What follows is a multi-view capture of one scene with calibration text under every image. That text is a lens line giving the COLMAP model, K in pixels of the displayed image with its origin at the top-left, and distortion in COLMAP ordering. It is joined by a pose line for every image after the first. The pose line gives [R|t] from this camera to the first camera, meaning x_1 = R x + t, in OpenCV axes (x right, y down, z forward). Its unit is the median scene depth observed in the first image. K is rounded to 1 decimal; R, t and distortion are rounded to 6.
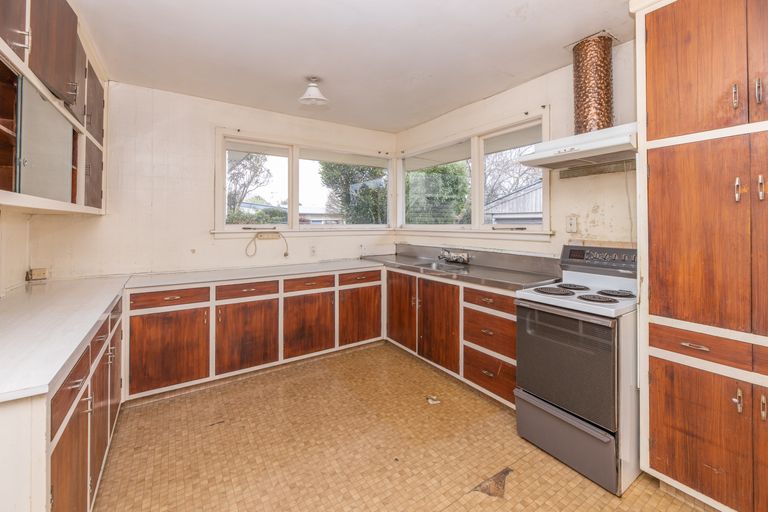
lens RADIAL K [[322.1, 0, 387.2], [0, 322.1, 223.3], [0, 0, 1]] dist [-0.000191, -0.000194]
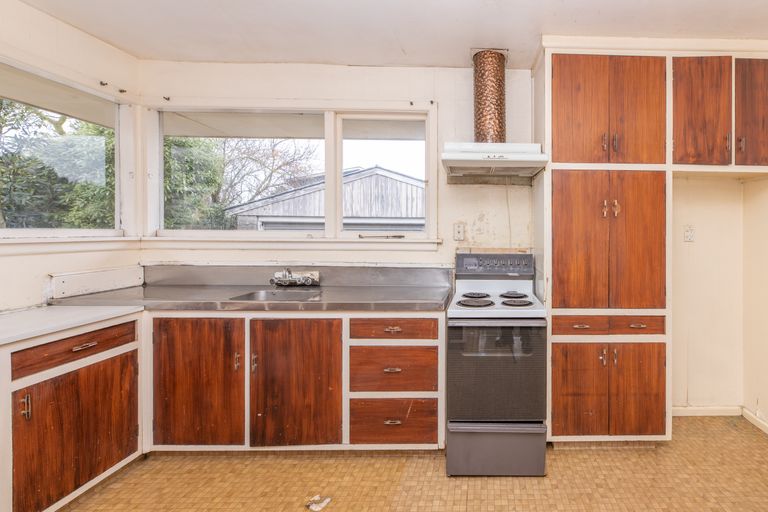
lens RADIAL K [[345.9, 0, 384.3], [0, 345.9, 233.4], [0, 0, 1]] dist [-0.001038, -0.000669]
pose [[0.534210, -0.006393, 0.845328, -0.382645], [-0.010350, 0.999847, 0.014103, -0.004090], [-0.845289, -0.016283, 0.534062, 0.542658]]
